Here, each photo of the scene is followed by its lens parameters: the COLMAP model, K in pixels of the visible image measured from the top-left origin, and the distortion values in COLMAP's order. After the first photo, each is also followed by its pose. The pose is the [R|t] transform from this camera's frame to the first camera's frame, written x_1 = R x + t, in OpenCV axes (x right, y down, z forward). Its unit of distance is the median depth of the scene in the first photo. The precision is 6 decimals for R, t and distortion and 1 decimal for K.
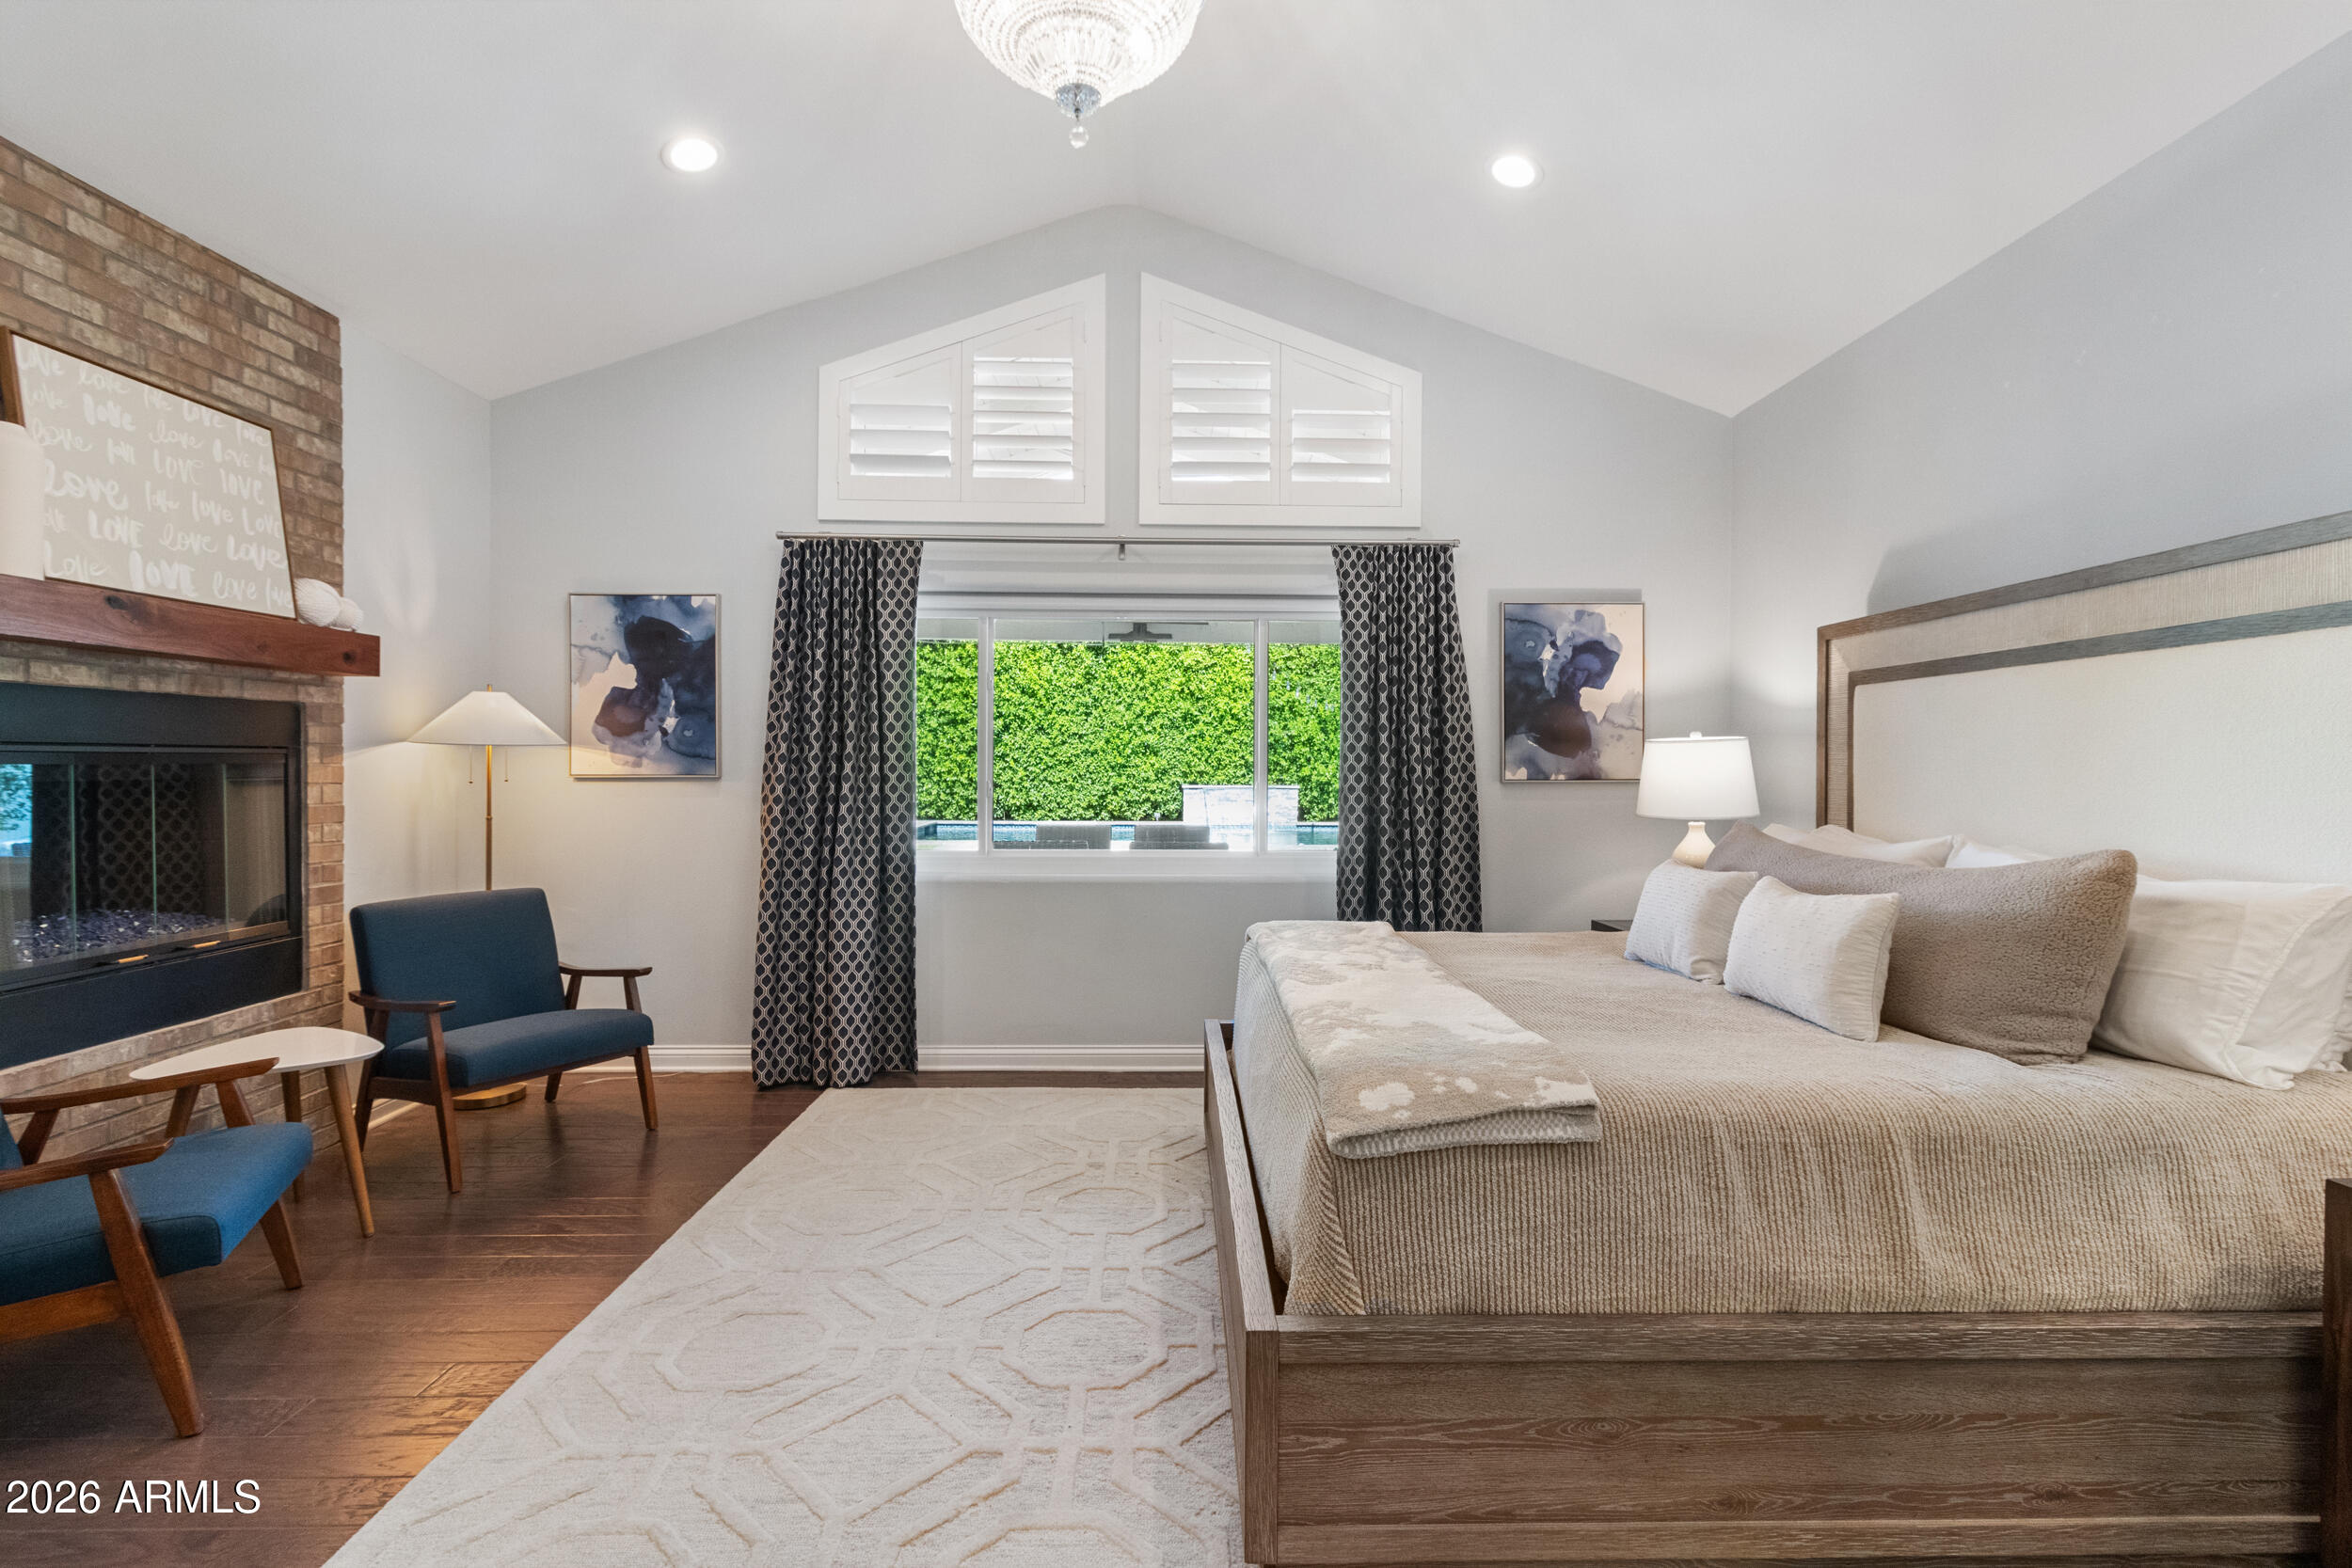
lens RADIAL K [[1090.3, 0, 1196.0], [0, 1090.3, 752.6], [0, 0, 1]] dist [0.005168, 0.000127]
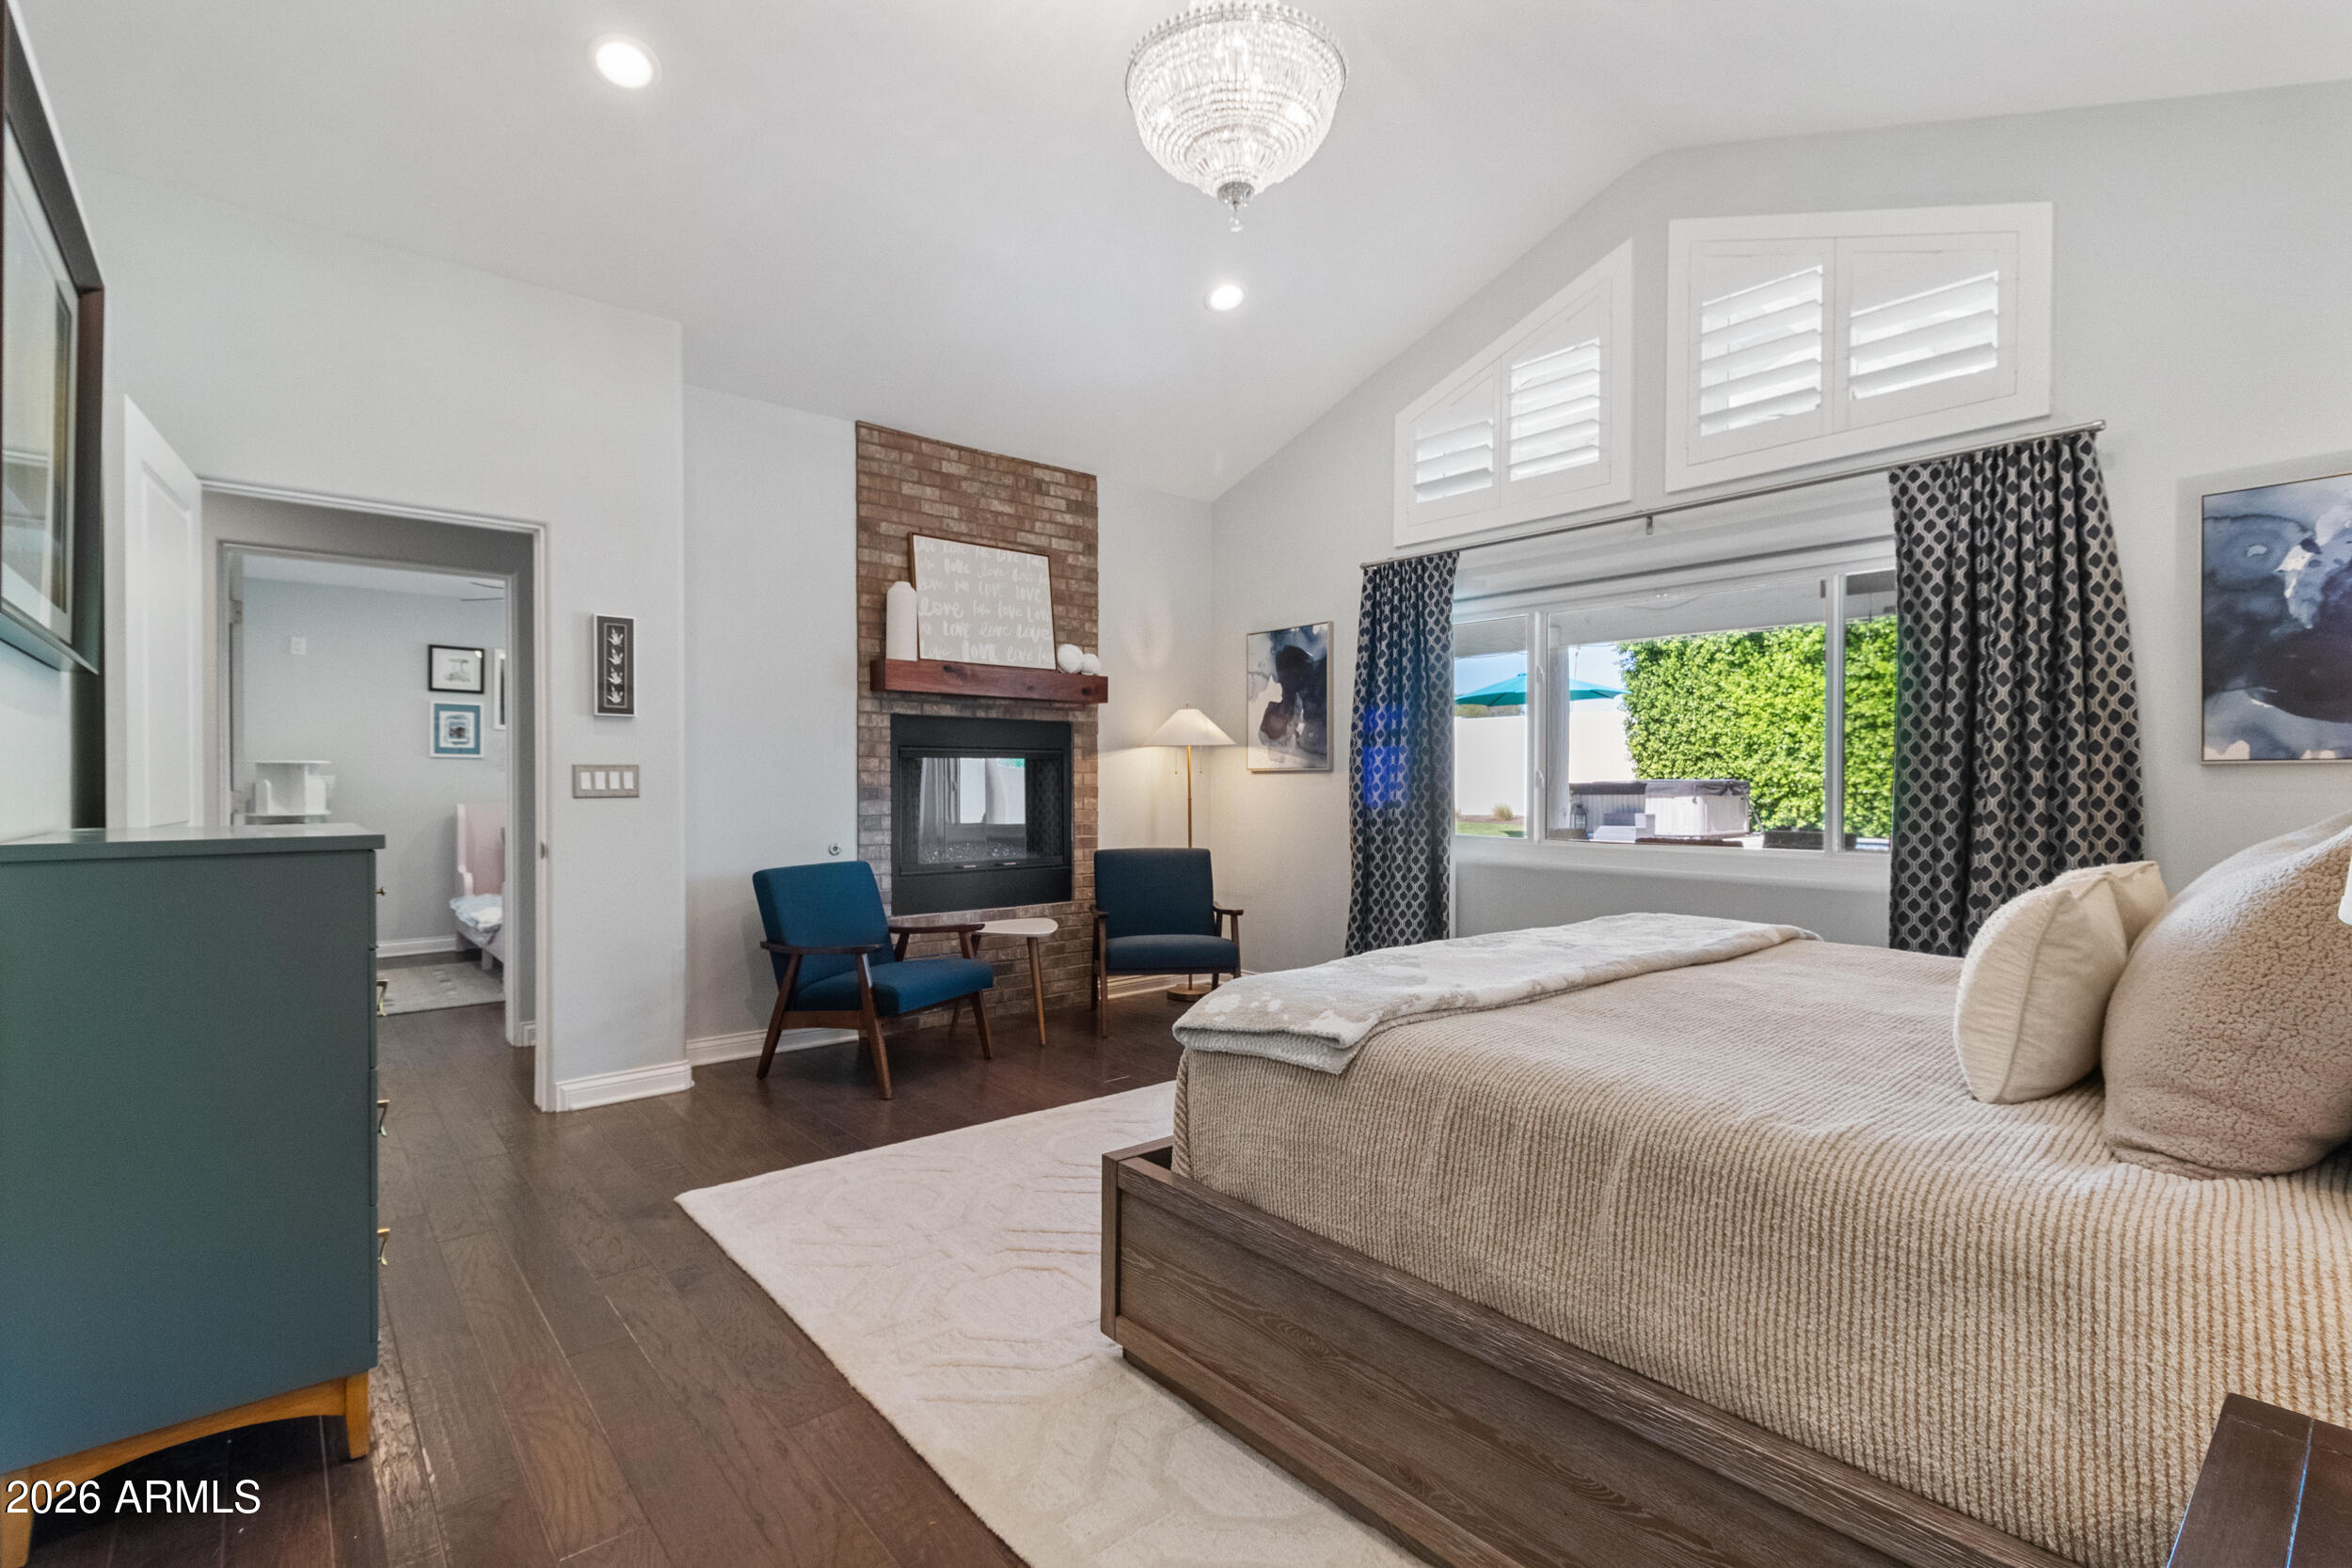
lens RADIAL K [[1093.9, 0, 1185.1], [0, 1093.9, 770.9], [0, 0, 1]] dist [0.004064, 0.000044]
pose [[0.626076, -0.010954, -0.779685, 0.447285], [0.009547, 0.999934, -0.006383, 0.031833], [0.779704, -0.003447, 0.626139, 0.102743]]
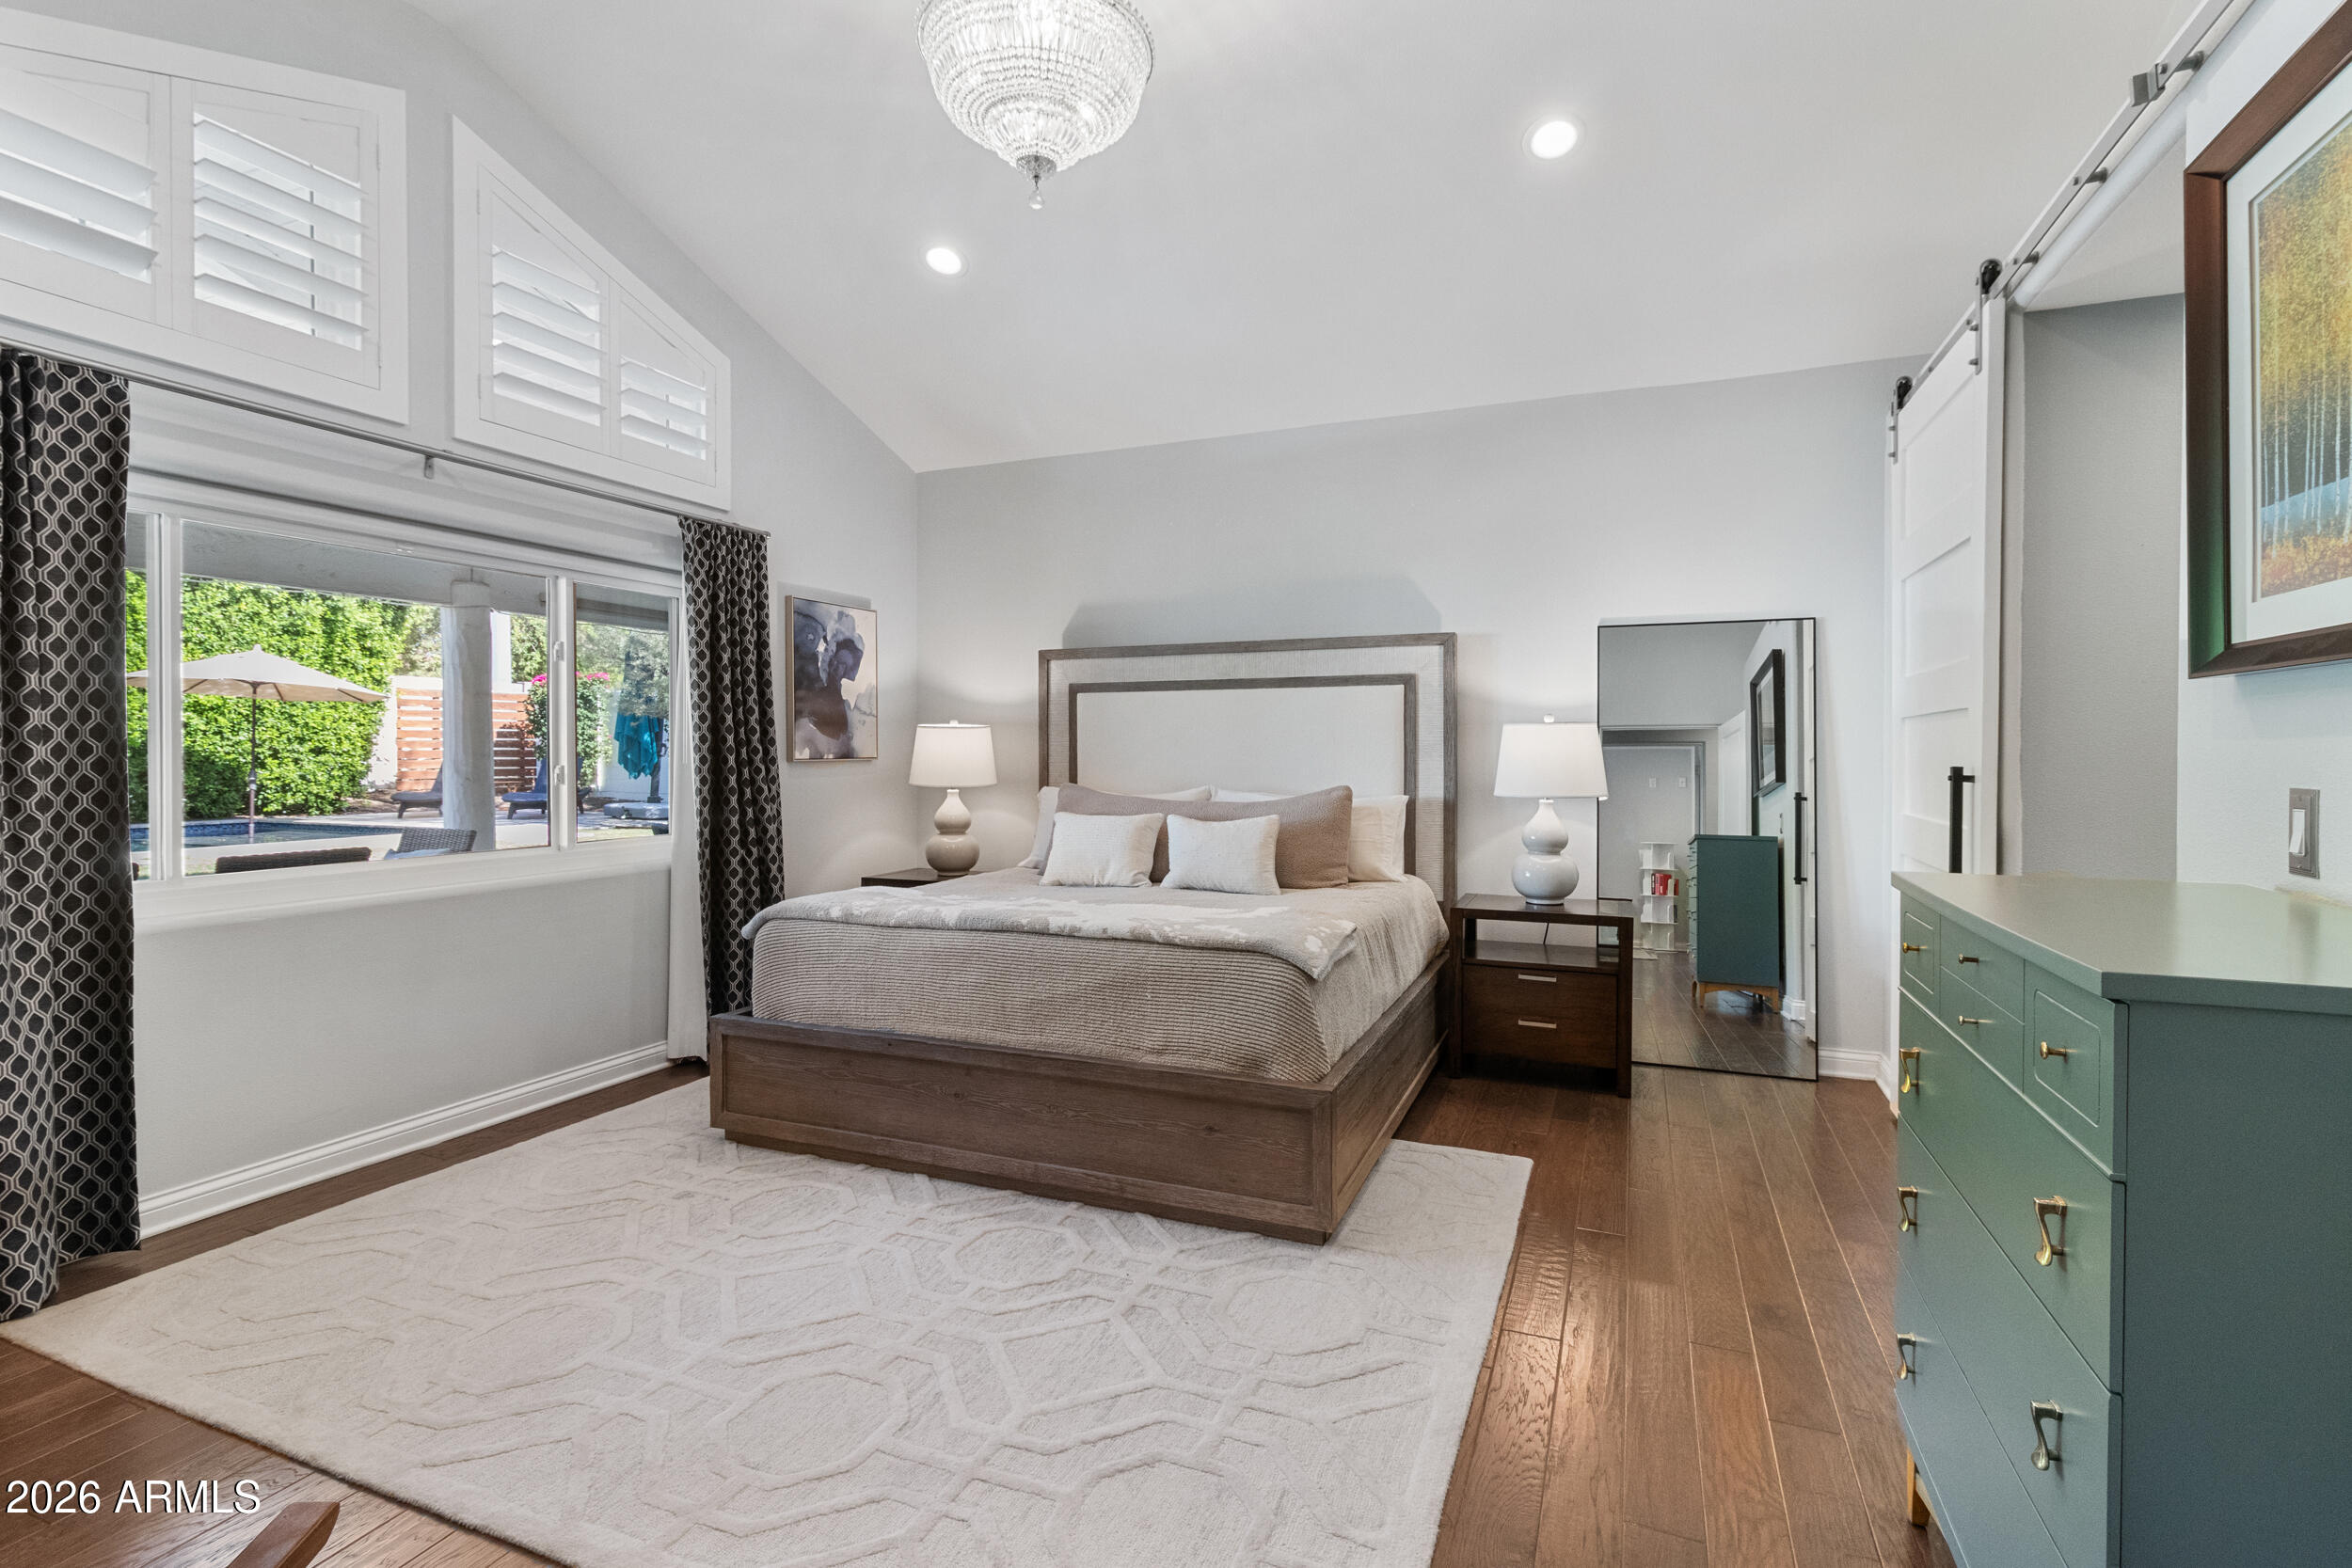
lens RADIAL K [[1090.3, 0, 1196.0], [0, 1090.3, 752.6], [0, 0, 1]] dist [0.005168, 0.000127]
pose [[0.394871, -0.007253, 0.918708, -0.602295], [-0.007239, 0.999913, 0.011006, 0.003413], [-0.918708, -0.010996, 0.394785, 0.216383]]
